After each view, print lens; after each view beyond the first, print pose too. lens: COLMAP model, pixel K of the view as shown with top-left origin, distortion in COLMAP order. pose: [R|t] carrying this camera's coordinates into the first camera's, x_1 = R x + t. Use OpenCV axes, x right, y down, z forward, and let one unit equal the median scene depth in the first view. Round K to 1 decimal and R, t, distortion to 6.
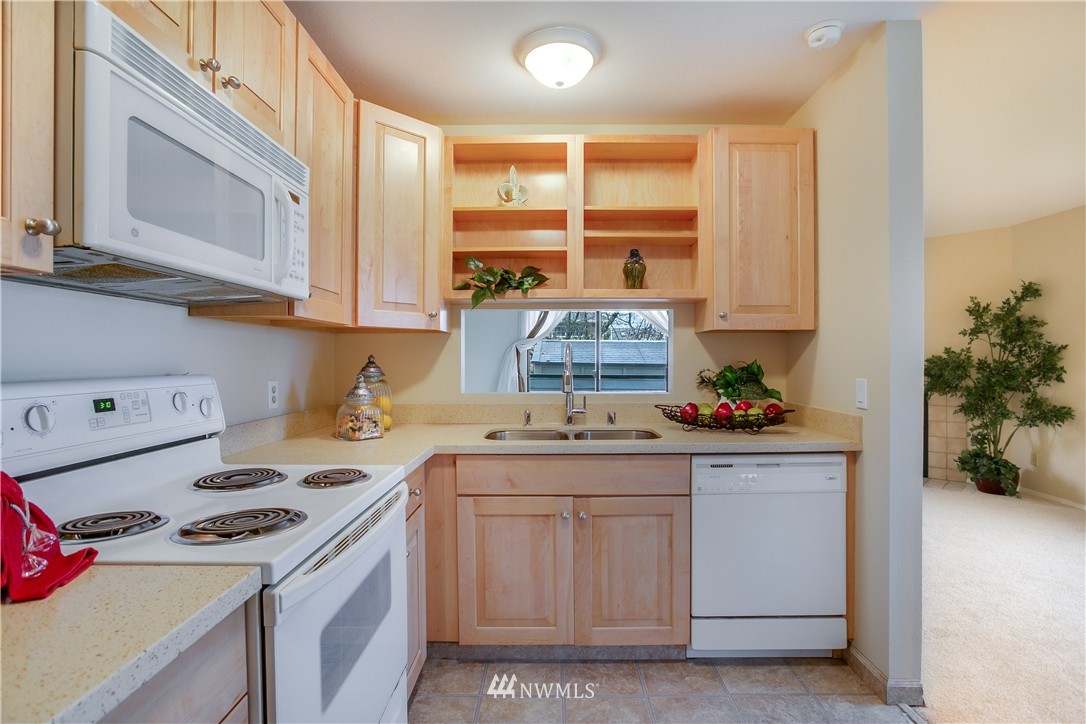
lens RADIAL K [[526.9, 0, 545.3], [0, 526.9, 355.6], [0, 0, 1]] dist [-0.052192, 0.023373]
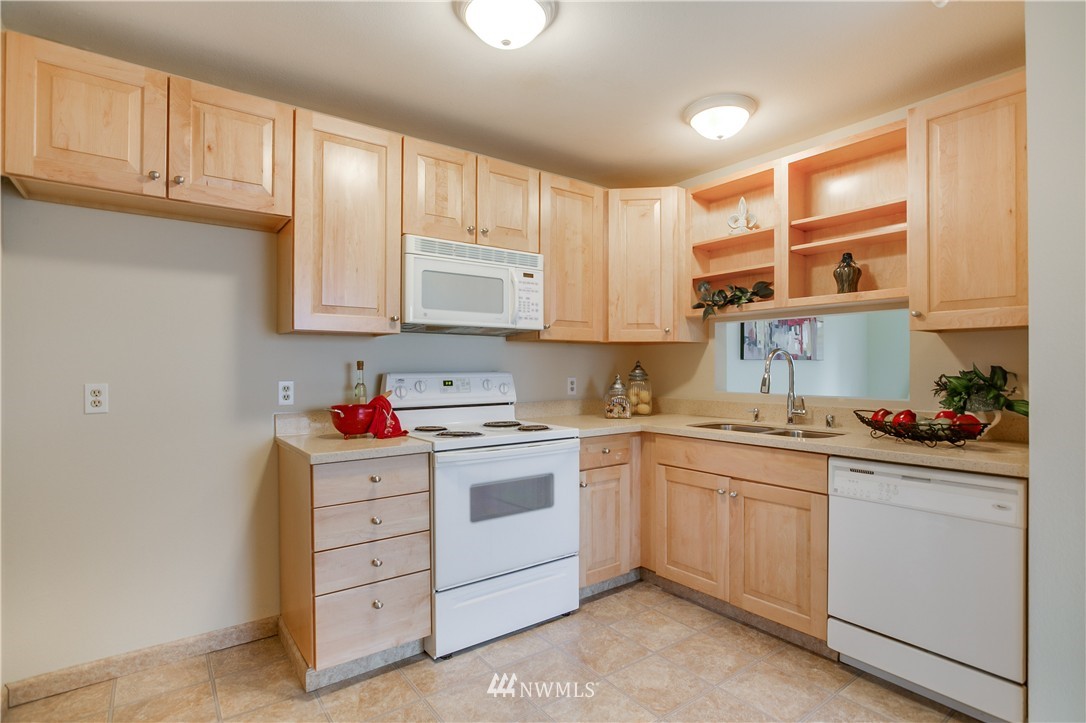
lens RADIAL K [[526.9, 0, 545.3], [0, 526.9, 355.1], [0, 0, 1]] dist [-0.052192, 0.023373]
pose [[0.611228, -0.015267, -0.791307, 0.730225], [0.004990, 0.999868, -0.015436, 0.004496], [0.791439, 0.005487, 0.611224, -0.063176]]
